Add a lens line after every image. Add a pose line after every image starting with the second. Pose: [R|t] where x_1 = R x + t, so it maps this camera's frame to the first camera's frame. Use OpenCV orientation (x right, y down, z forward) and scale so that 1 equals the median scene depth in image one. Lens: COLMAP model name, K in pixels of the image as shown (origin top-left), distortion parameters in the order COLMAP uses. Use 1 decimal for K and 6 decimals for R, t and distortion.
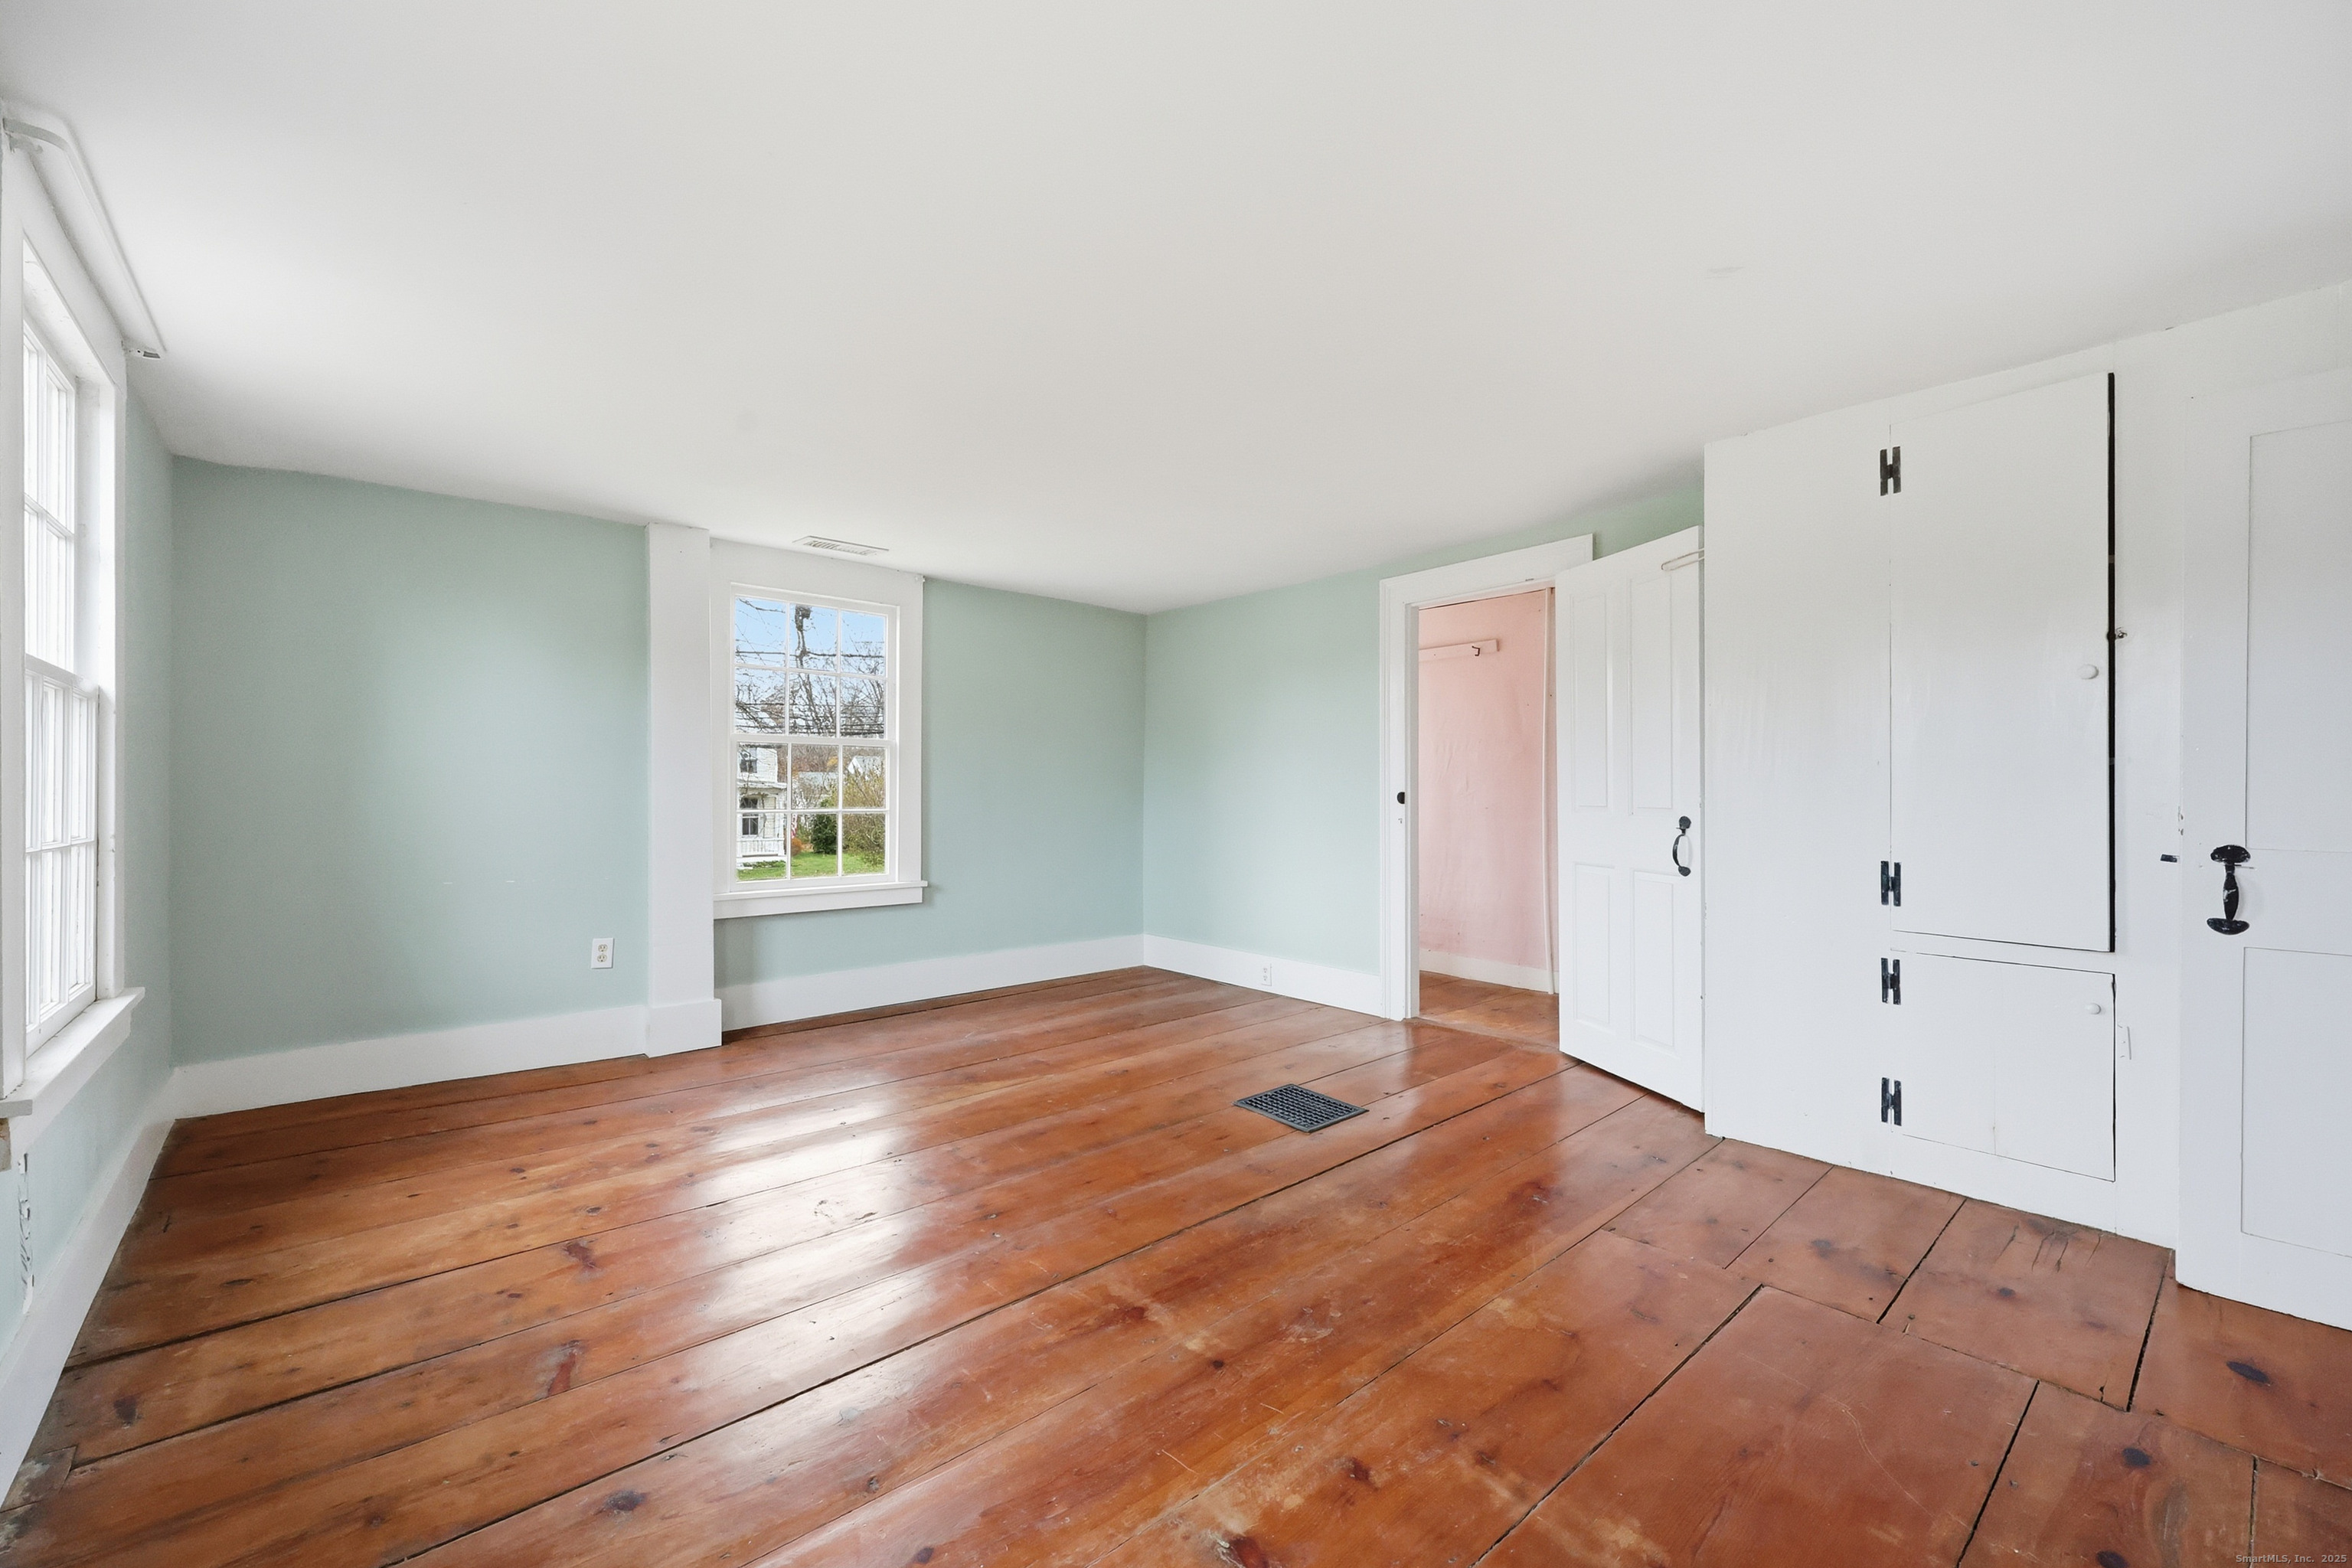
lens RADIAL K [[942.5, 0, 1180.0], [0, 942.5, 779.9], [0, 0, 1]] dist [0.001311, 0.000901]
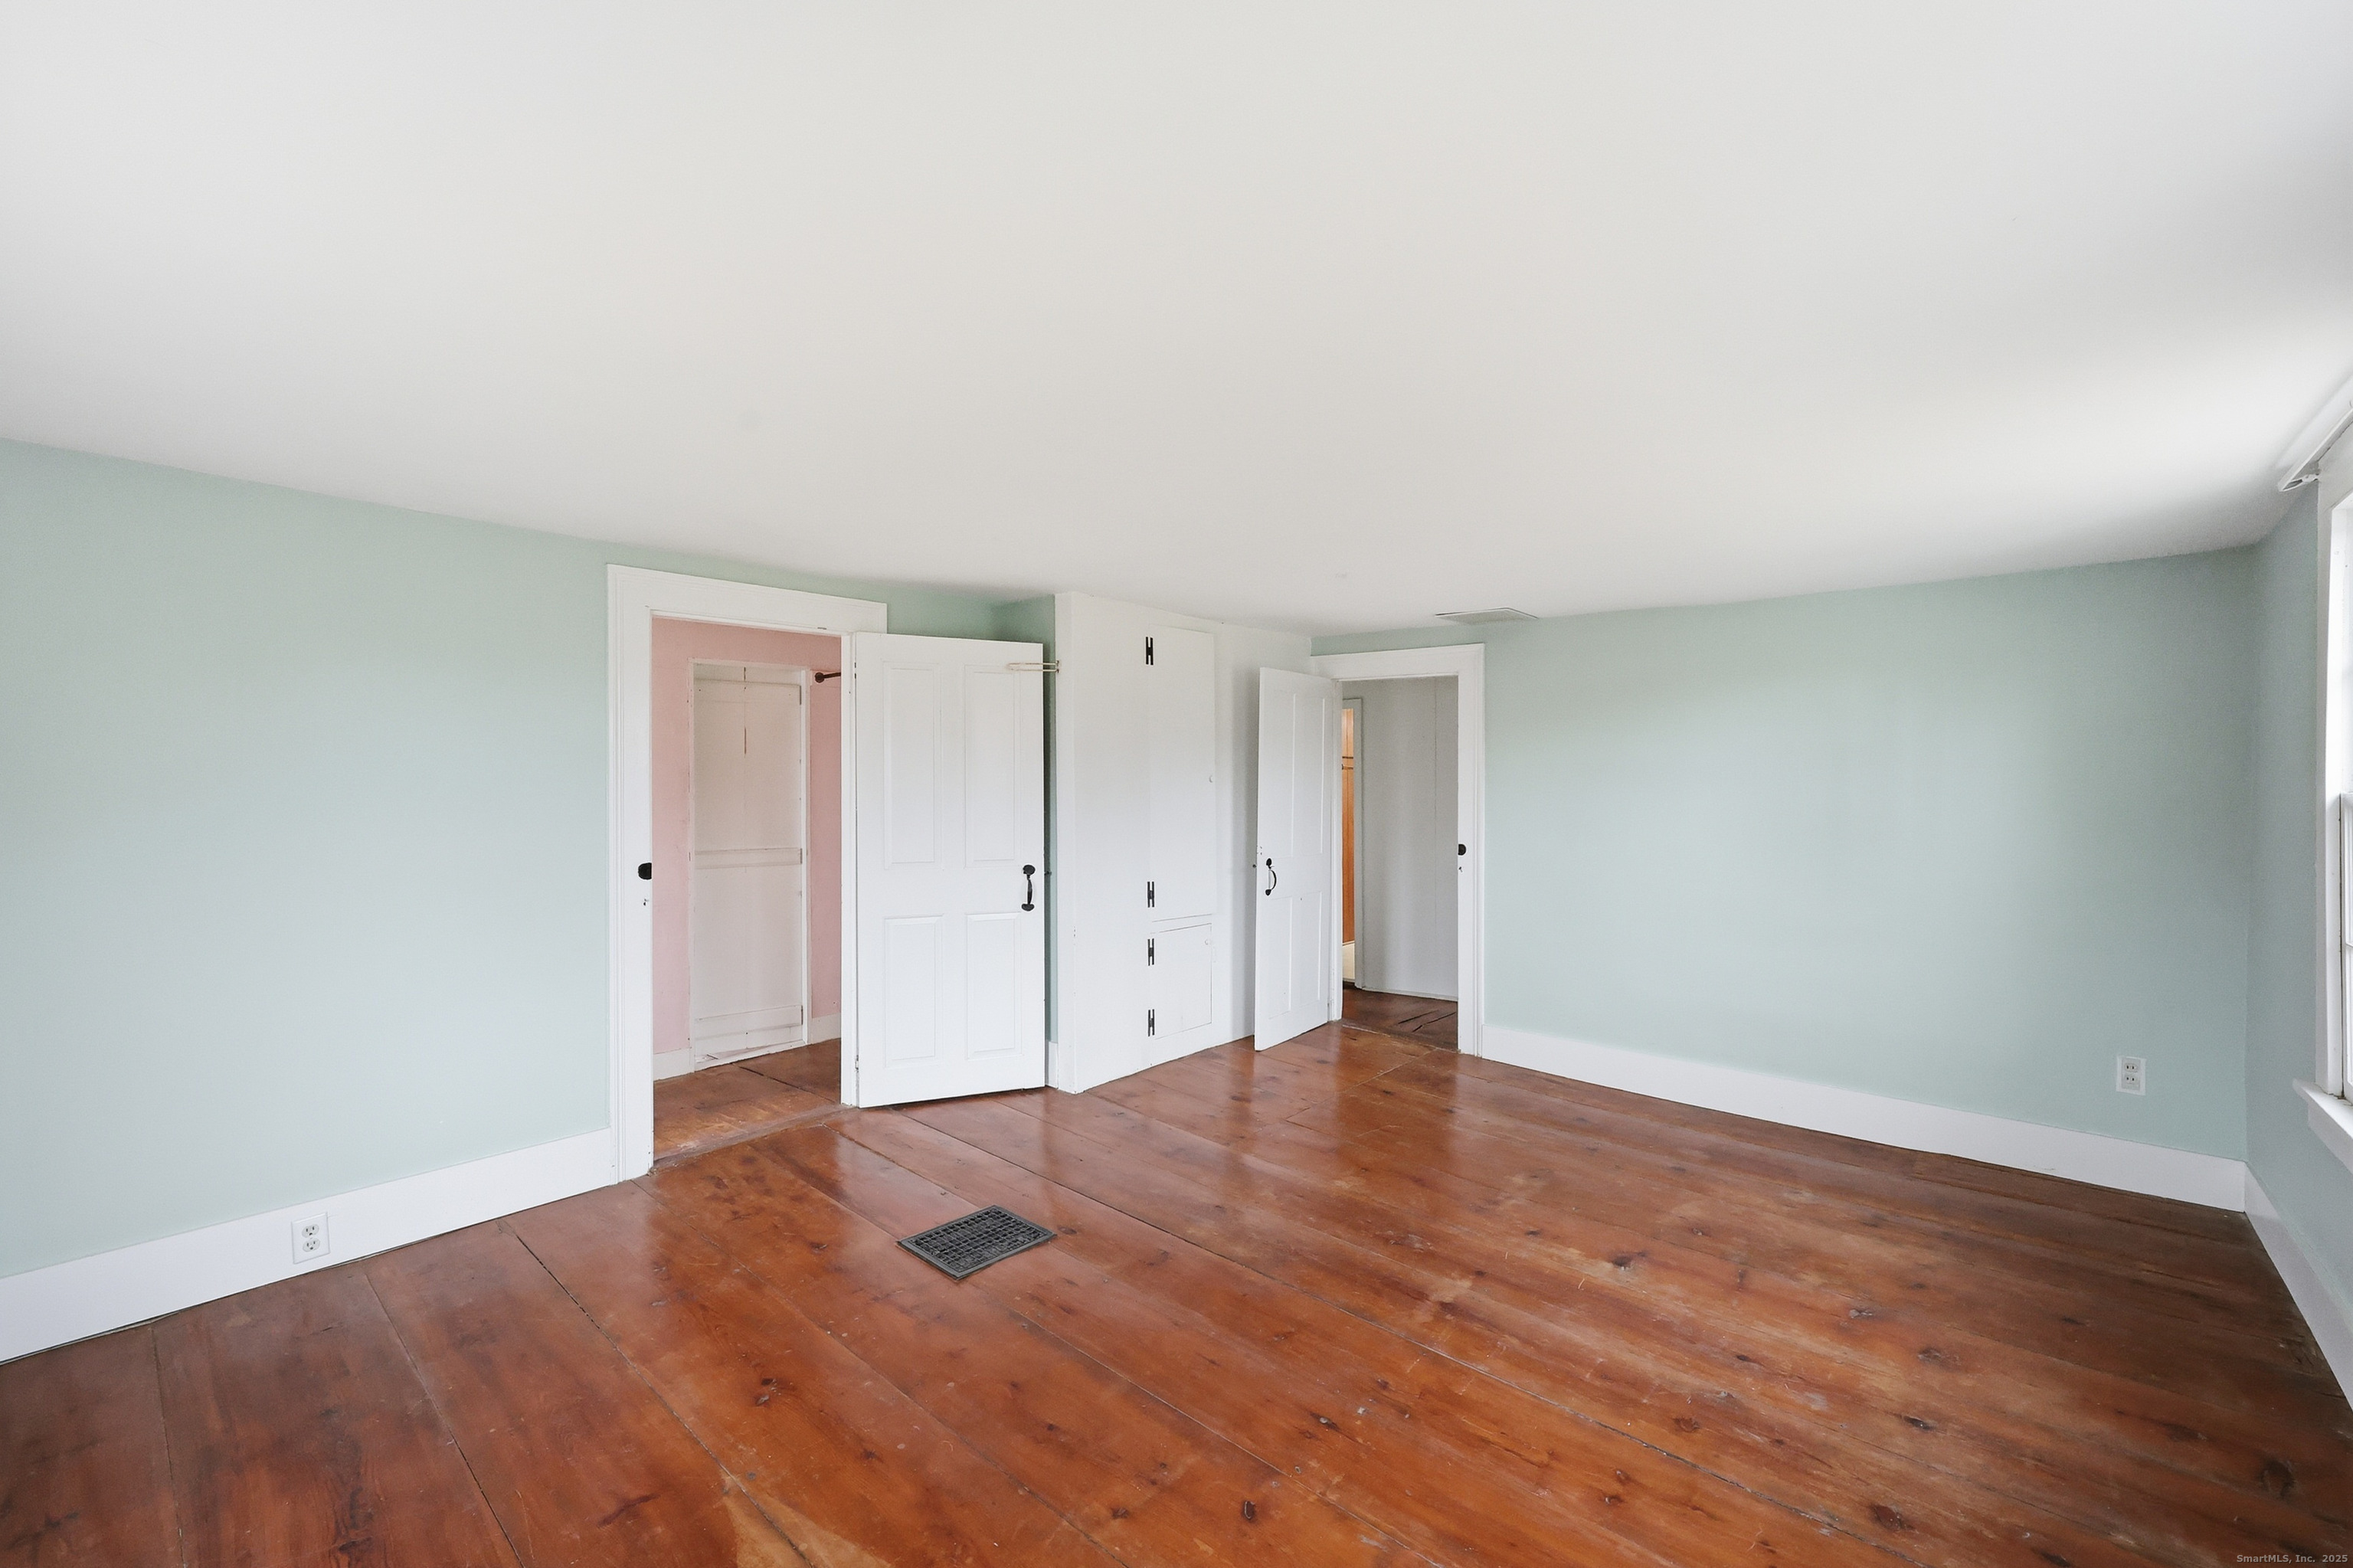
lens RADIAL K [[942.9, 0, 1182.7], [0, 942.9, 789.5], [0, 0, 1]] dist [0.001311, 0.000901]
pose [[-0.121025, -0.002797, 0.992646, -0.903823], [-0.005075, 0.999985, 0.002199, -0.080063], [-0.992637, -0.004772, -0.121037, 1.106624]]
